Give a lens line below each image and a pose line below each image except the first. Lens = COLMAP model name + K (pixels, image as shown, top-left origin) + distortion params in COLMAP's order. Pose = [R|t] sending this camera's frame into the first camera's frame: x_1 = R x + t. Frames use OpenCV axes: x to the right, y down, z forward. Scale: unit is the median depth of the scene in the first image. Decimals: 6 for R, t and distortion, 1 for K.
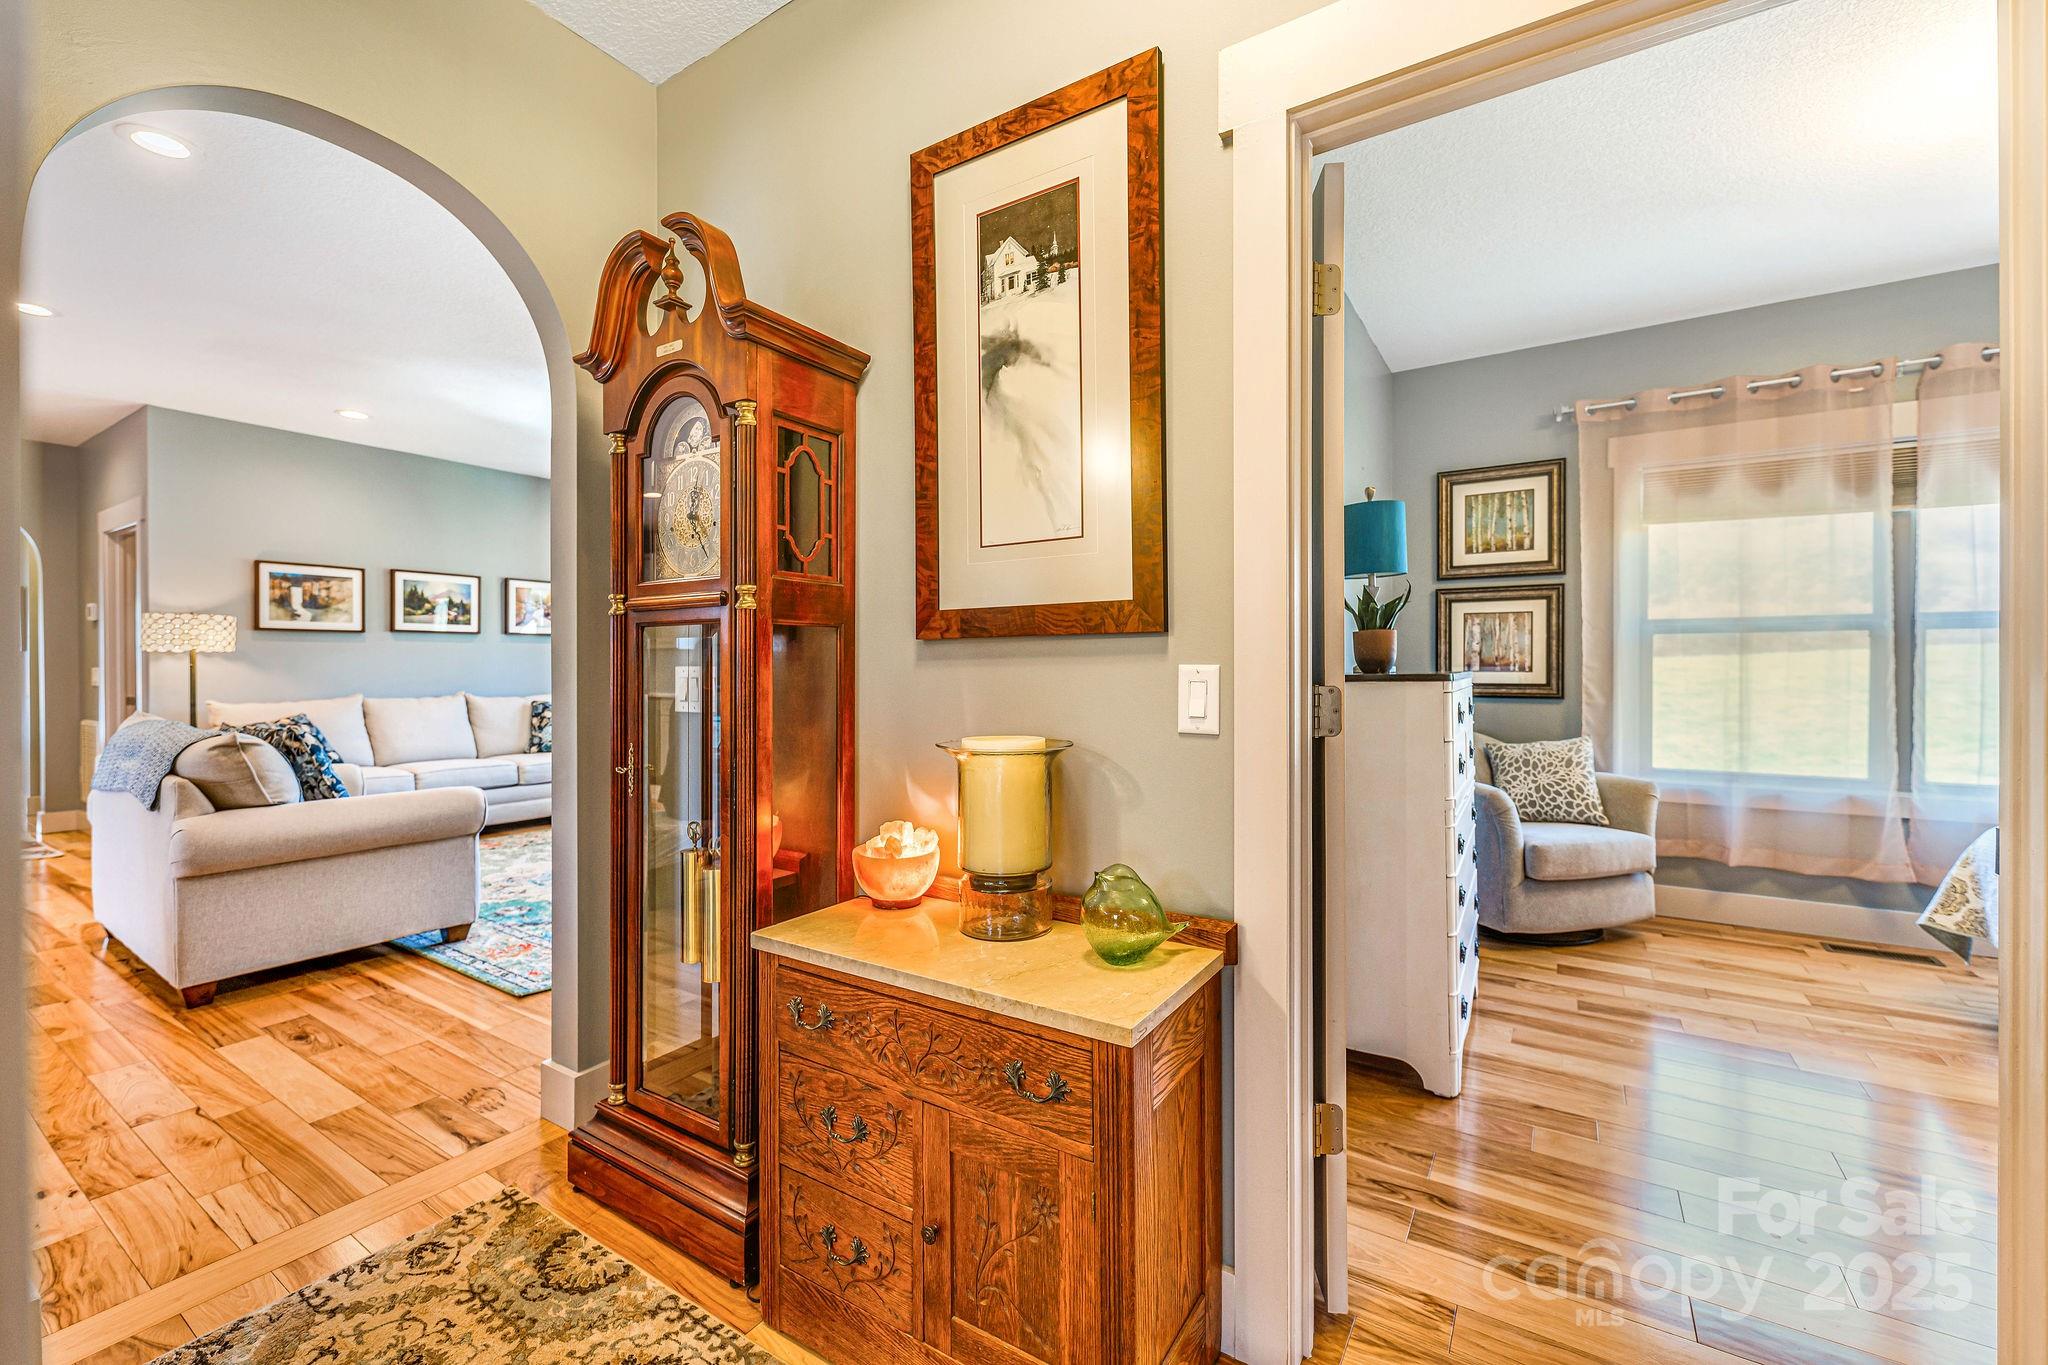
lens RADIAL K [[828.4, 0, 1033.8], [0, 828.4, 664.5], [0, 0, 1]] dist [0.003541, -0.000449]
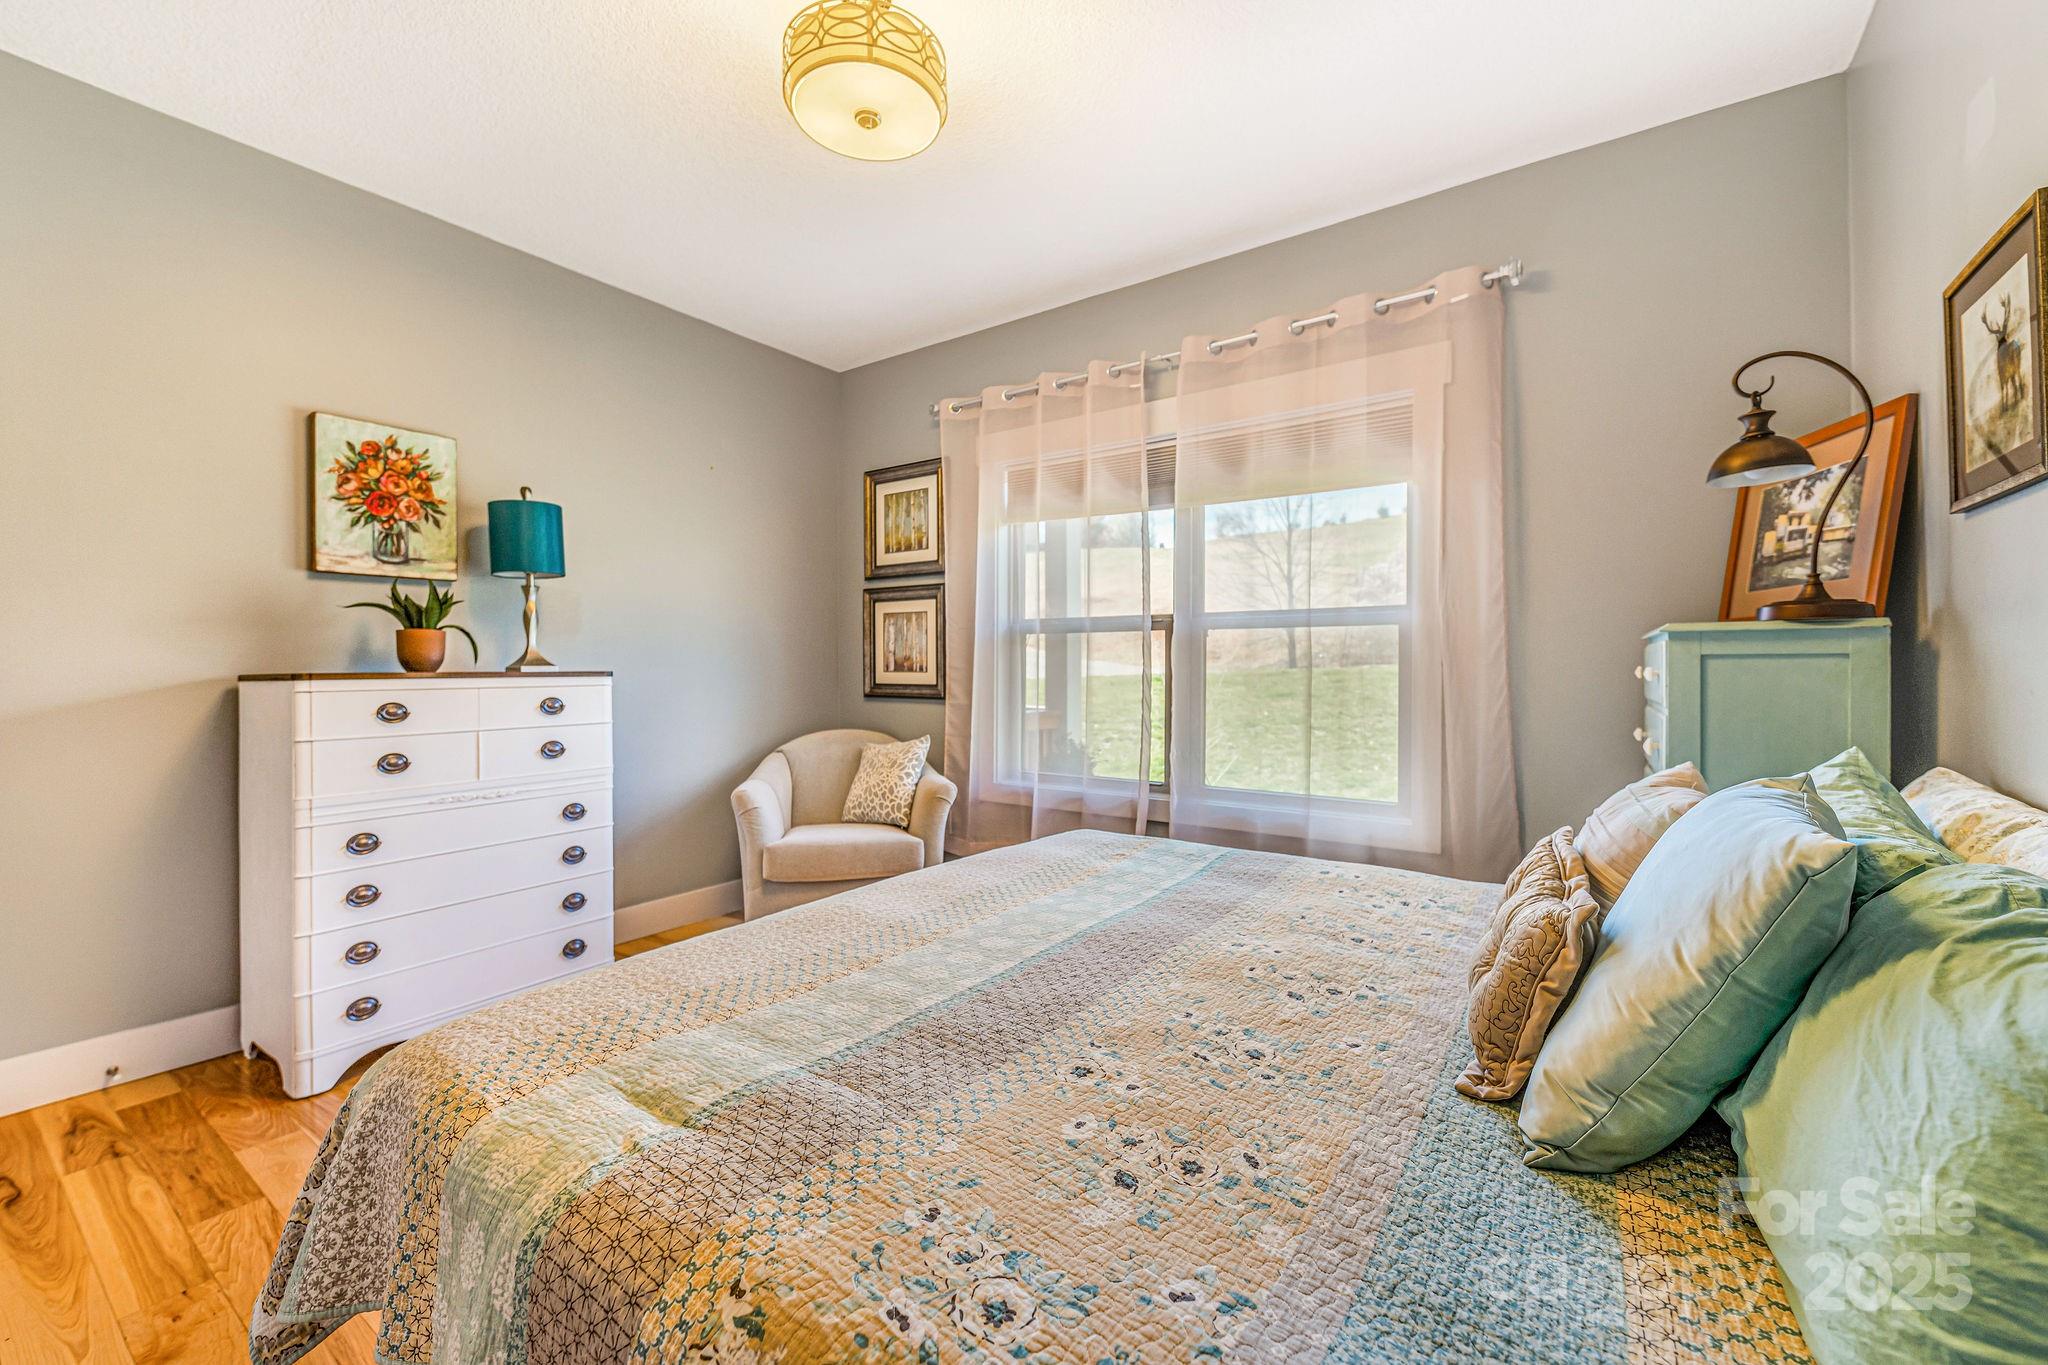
lens RADIAL K [[803.3, 0, 1028.1], [0, 803.3, 676.0], [0, 0, 1]] dist [0.010918, -0.000053]
pose [[0.999675, 0.001394, -0.025460, 0.823025], [-0.001044, 0.999905, 0.013734, -0.000193], [0.025477, -0.013703, 0.999581, 0.044054]]
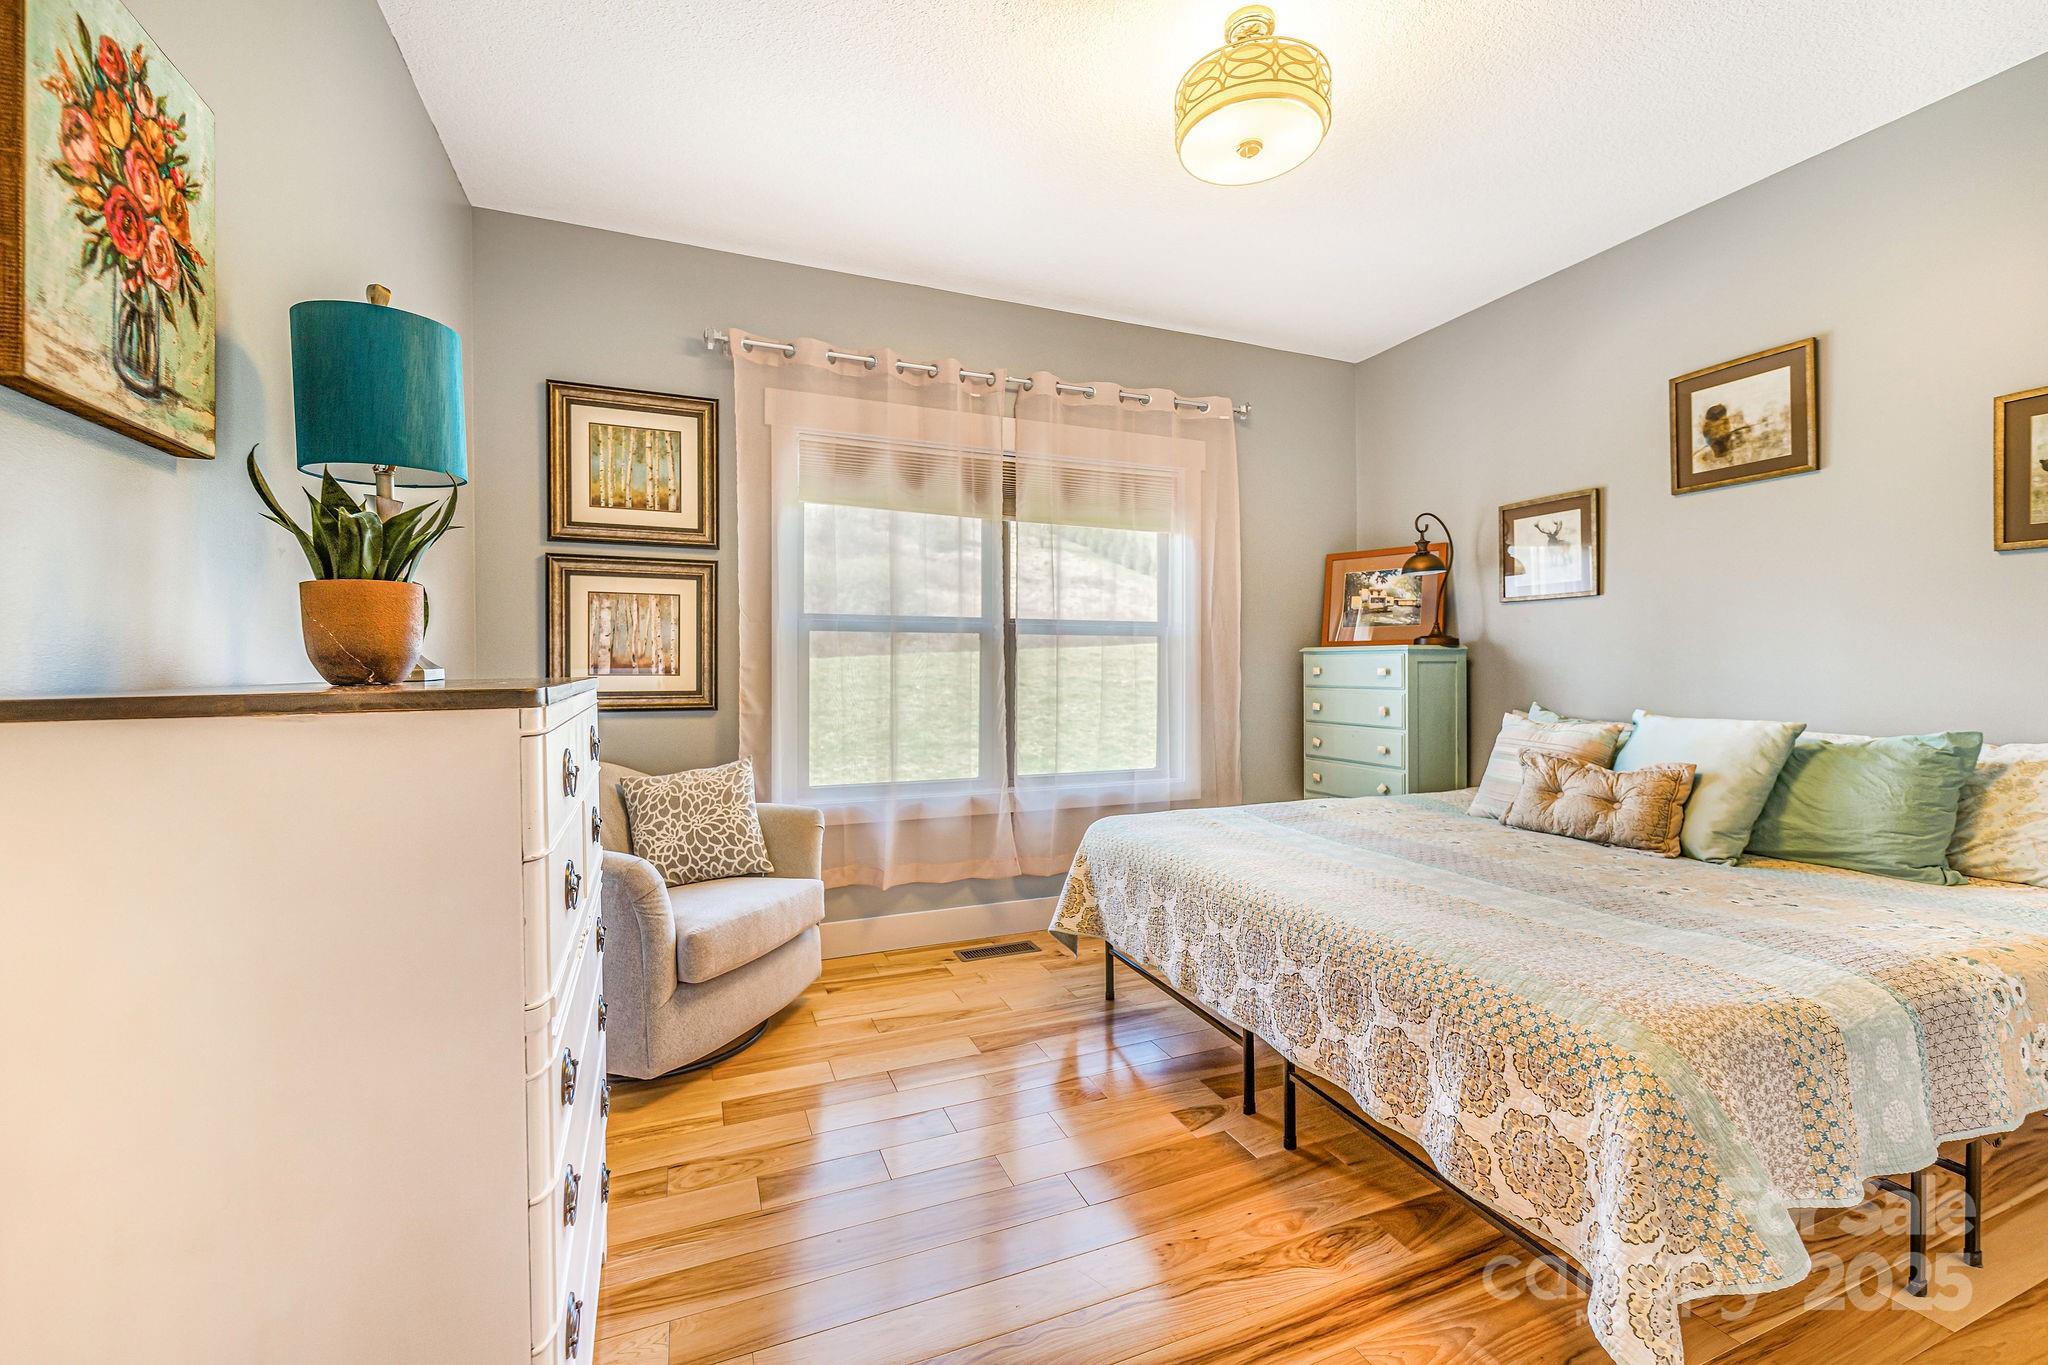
lens RADIAL K [[820.8, 0, 1017.2], [0, 820.8, 674.4], [0, 0, 1]] dist [0.007407, -0.000080]
pose [[0.579184, -0.006388, 0.815172, 0.188898], [-0.001875, 0.999956, 0.009168, 0.000540], [-0.815195, -0.006838, 0.579146, 0.352151]]
